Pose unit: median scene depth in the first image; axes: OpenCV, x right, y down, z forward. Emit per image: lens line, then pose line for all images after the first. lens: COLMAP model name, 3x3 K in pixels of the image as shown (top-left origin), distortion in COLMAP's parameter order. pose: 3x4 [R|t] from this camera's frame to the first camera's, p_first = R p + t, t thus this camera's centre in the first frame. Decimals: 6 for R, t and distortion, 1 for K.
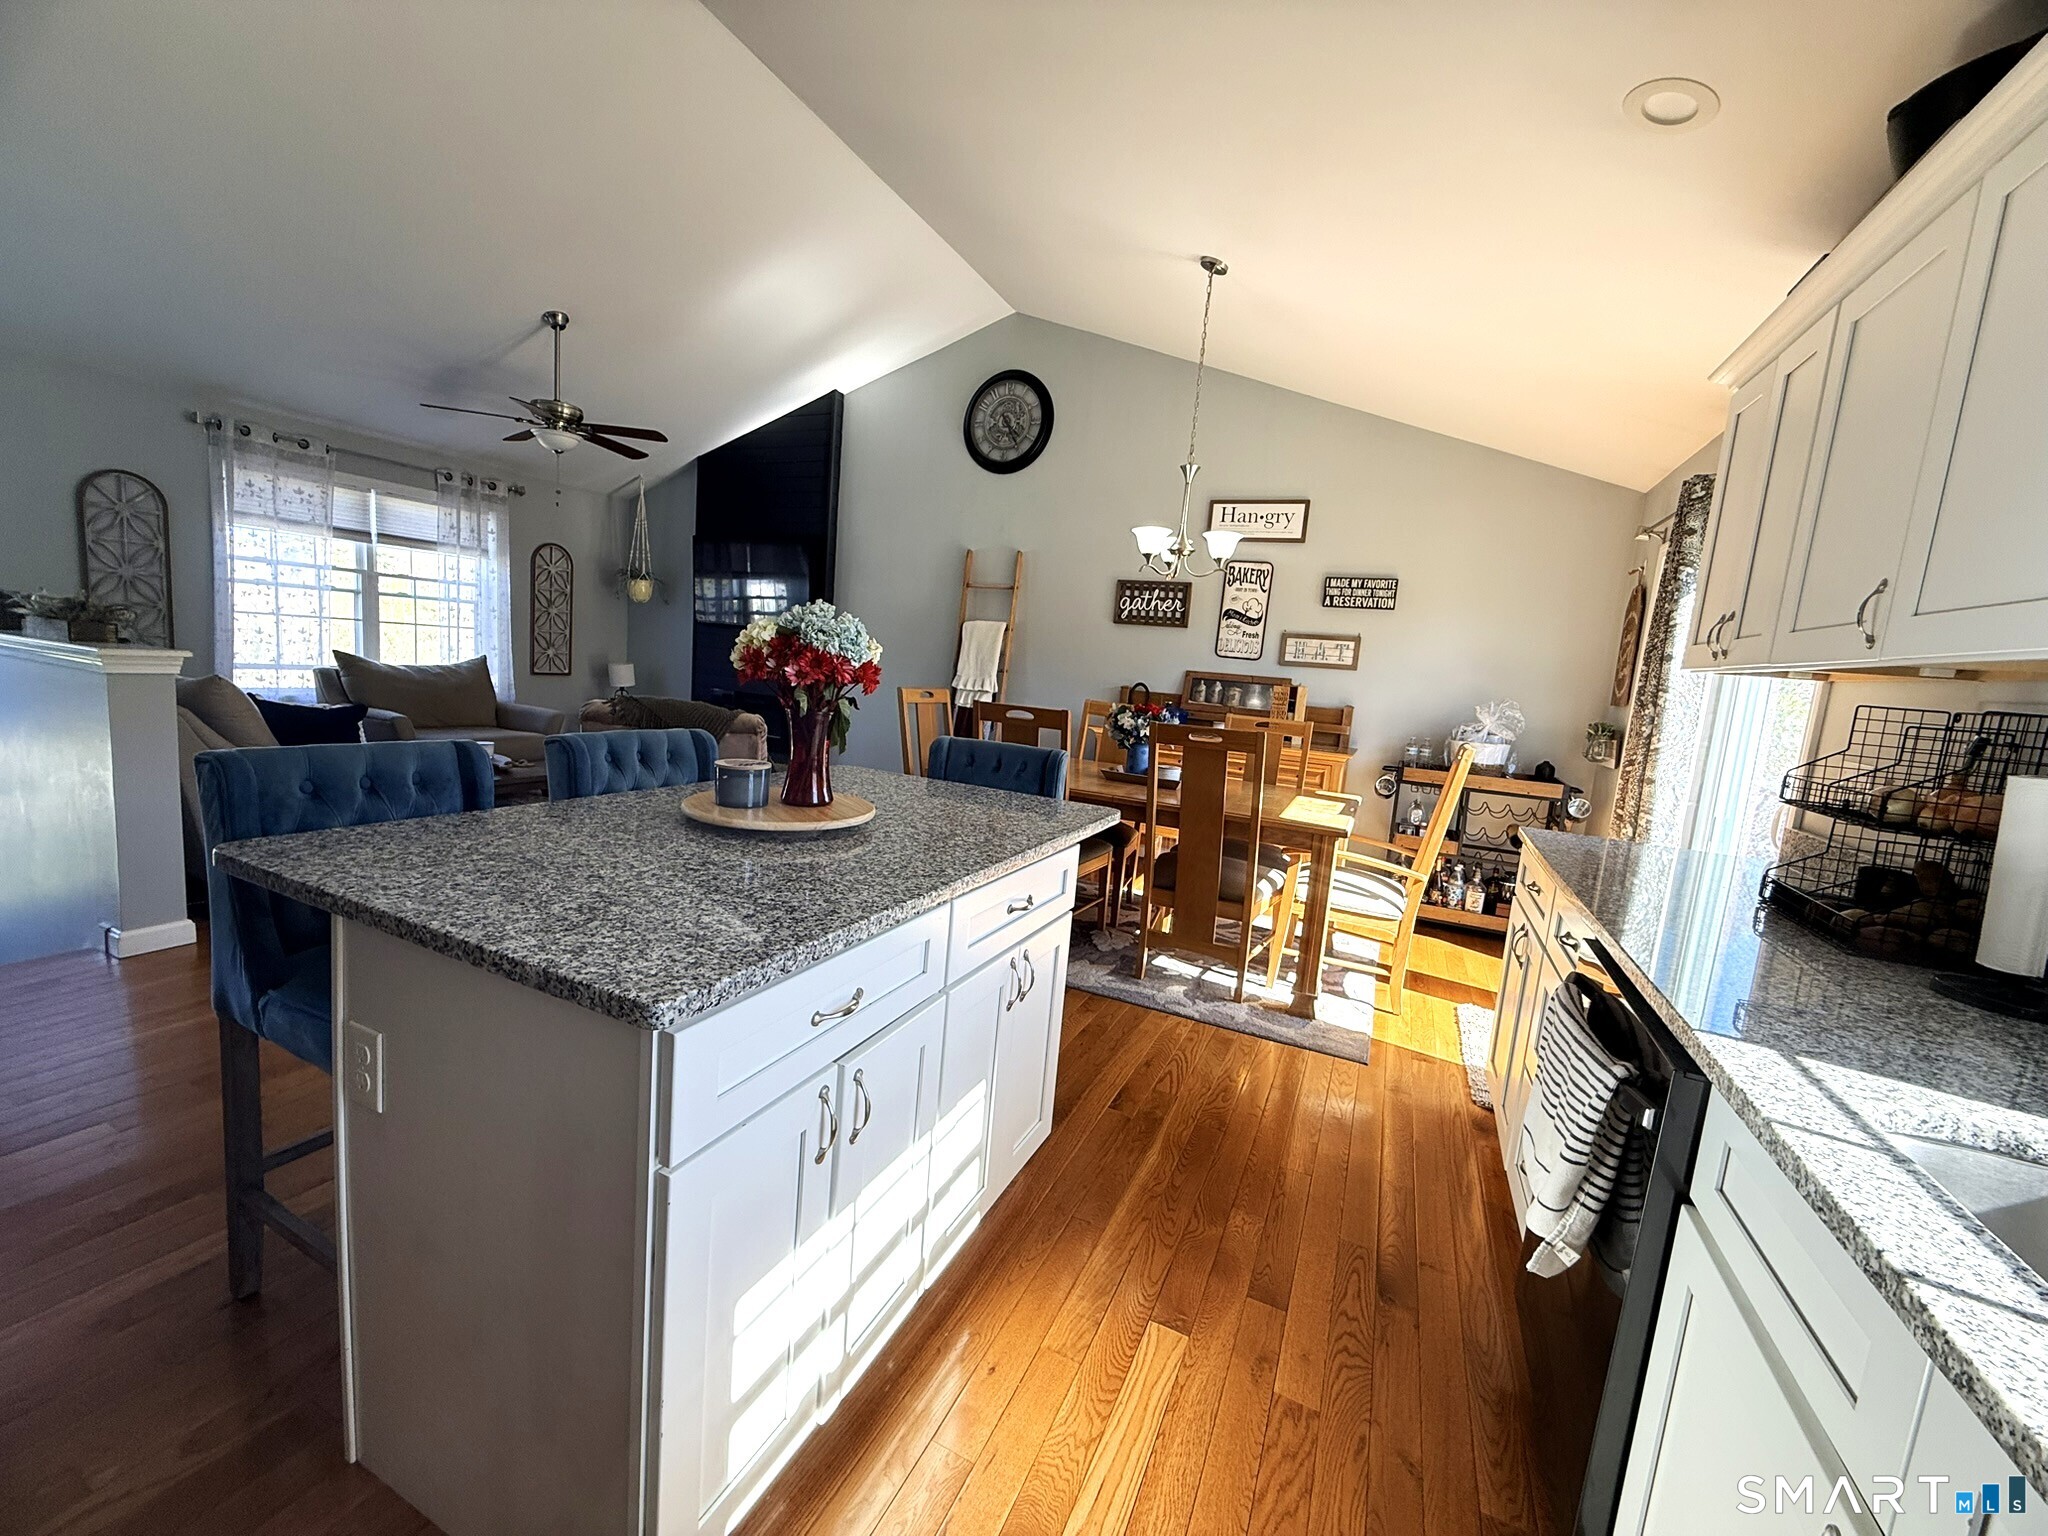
lens RADIAL K [[816.3, 0, 1014.8], [0, 816.3, 765.4], [0, 0, 1]] dist [0.000811, 0.000253]
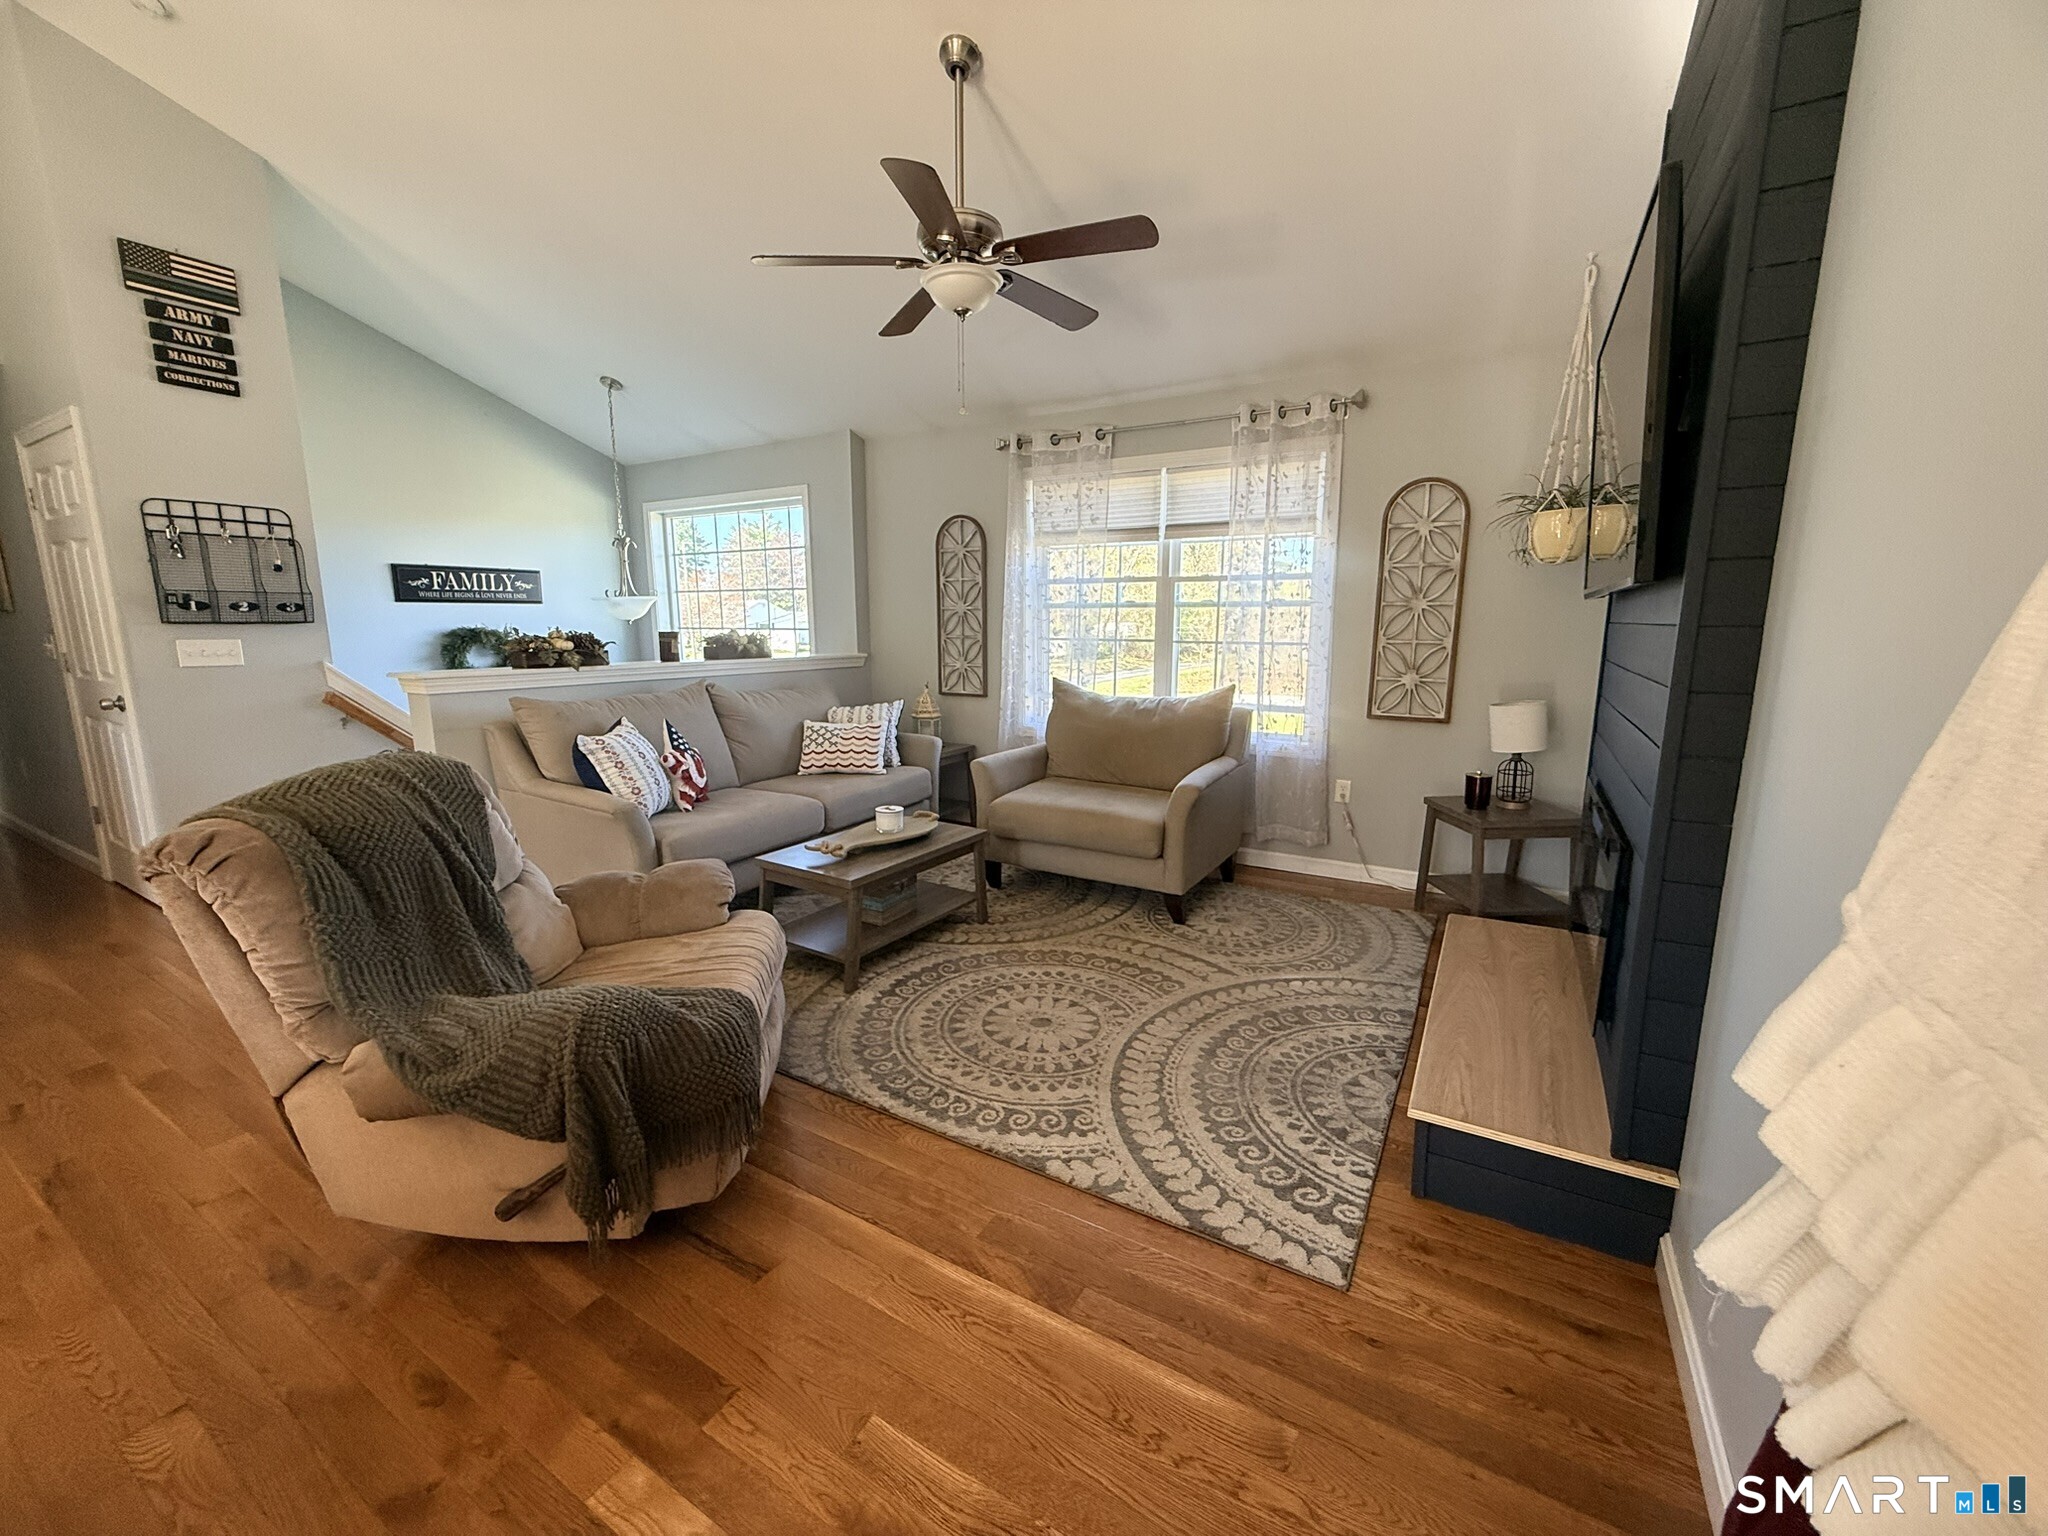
lens RADIAL K [[816.3, 0, 1012.6], [0, 816.3, 770.1], [0, 0, 1]] dist [0.000811, 0.000253]
pose [[-0.091654, 0.100151, -0.990742, 0.015965], [-0.139761, 0.983788, 0.112377, -0.139713], [0.985934, 0.148767, -0.076171, 1.066942]]
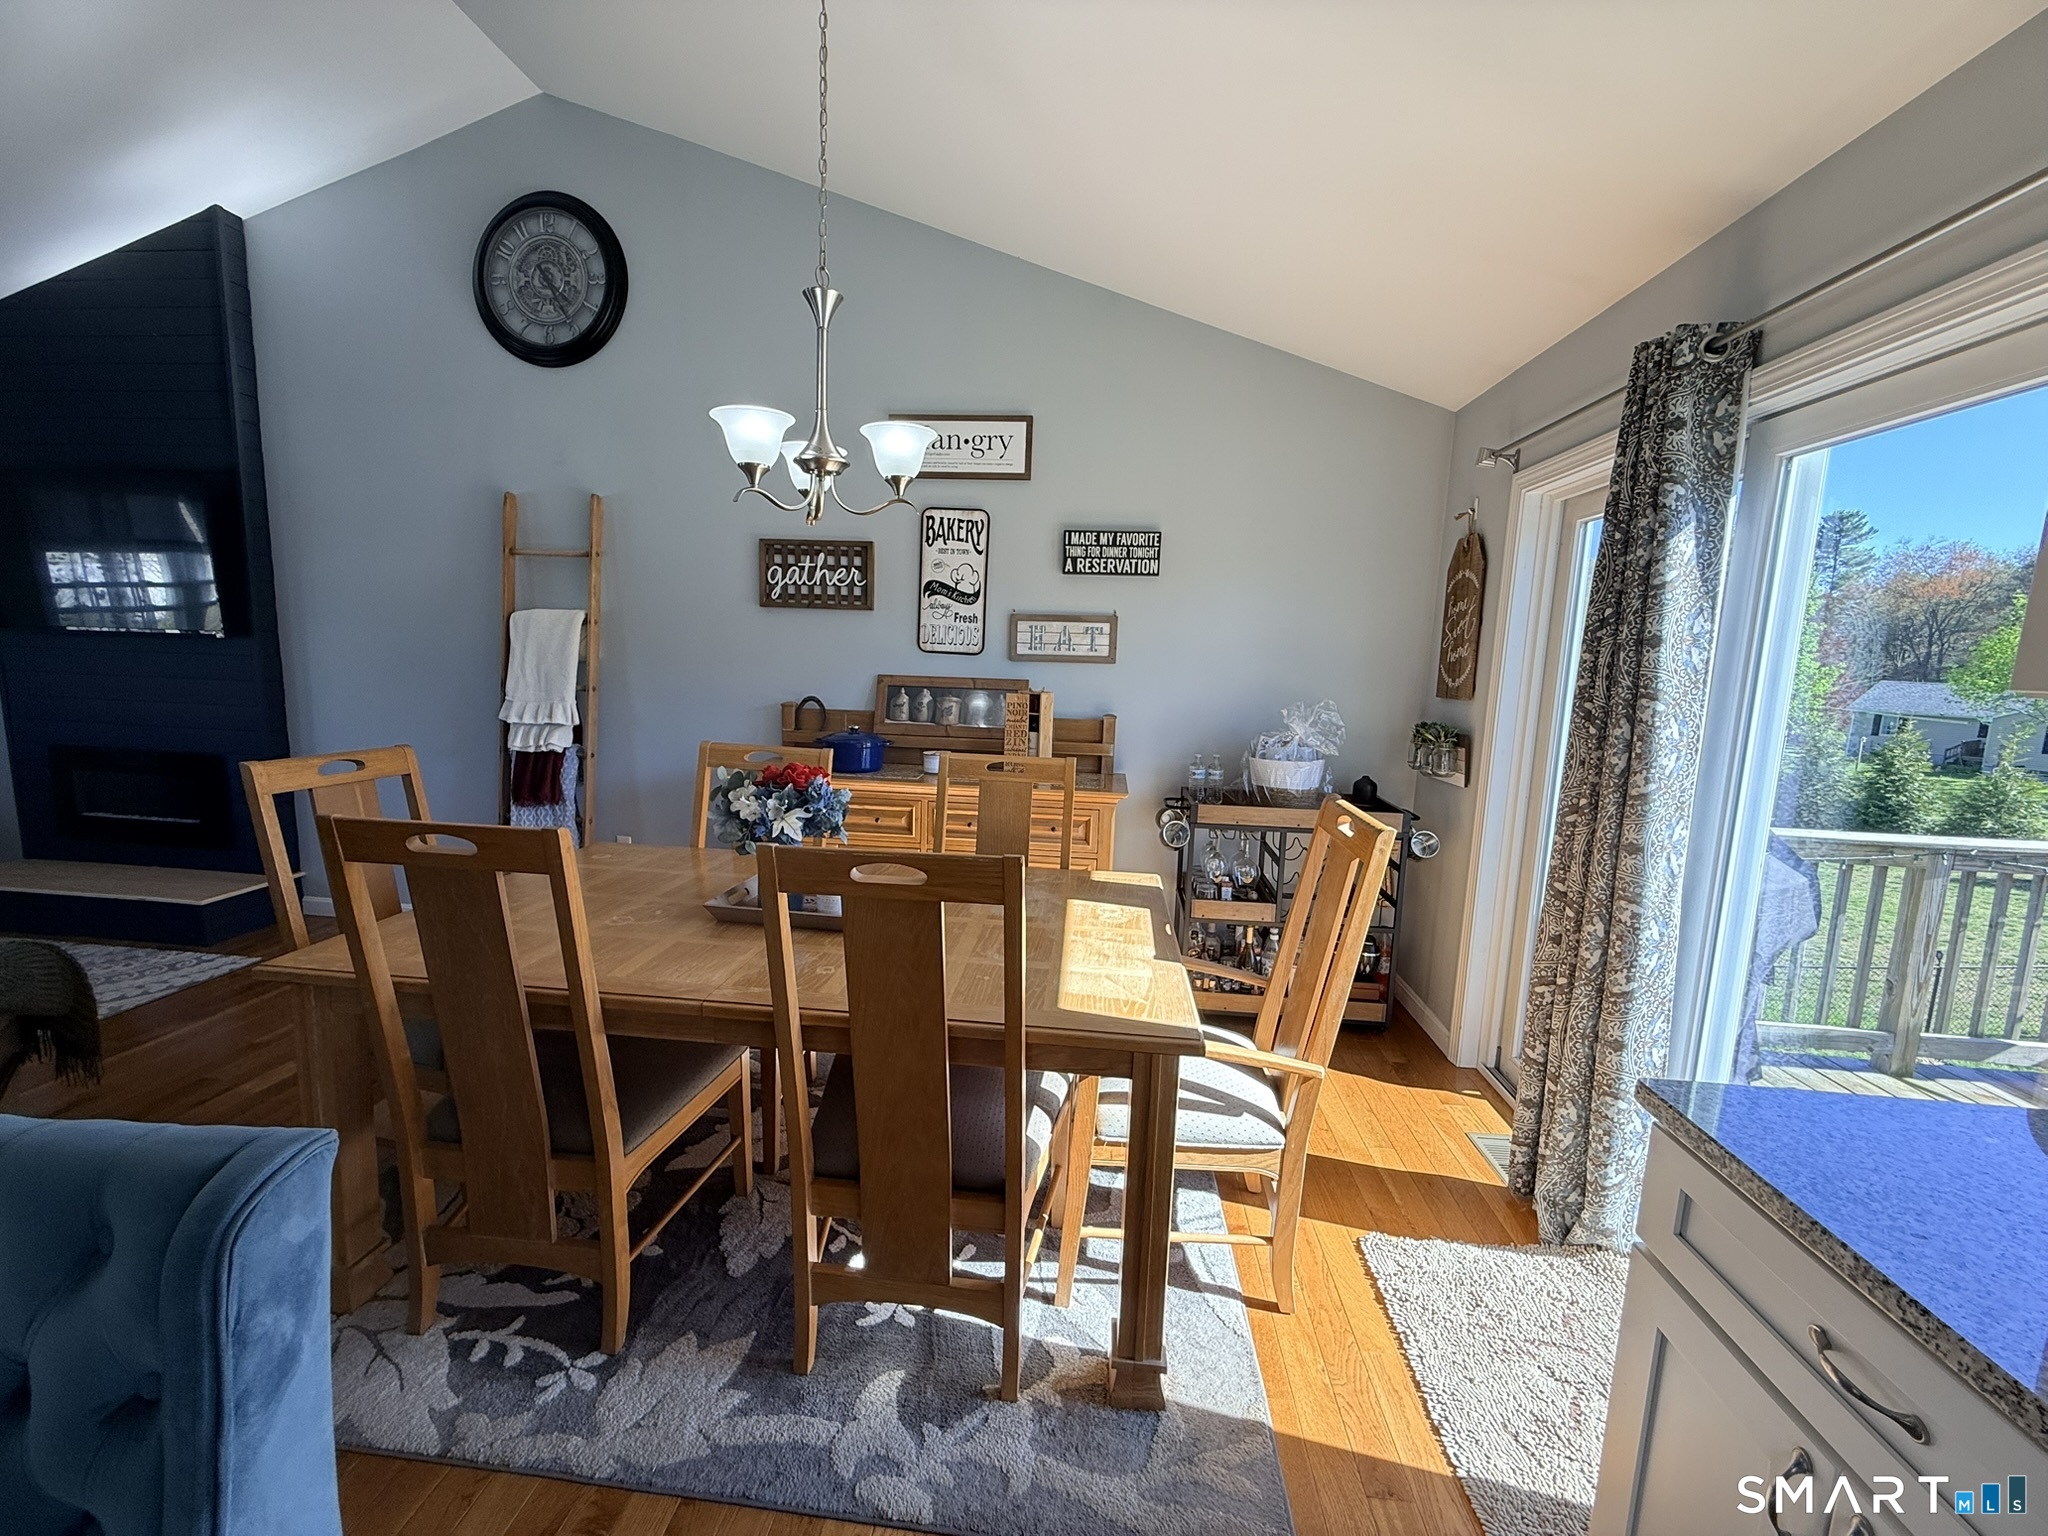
lens RADIAL K [[816.3, 0, 1014.1], [0, 816.3, 760.7], [0, 0, 1]] dist [0.000811, 0.000253]
pose [[0.942692, -0.092626, 0.320550, 0.098994], [0.086194, 0.995690, 0.034231, -0.062024], [-0.322339, -0.004640, 0.946613, 0.347130]]
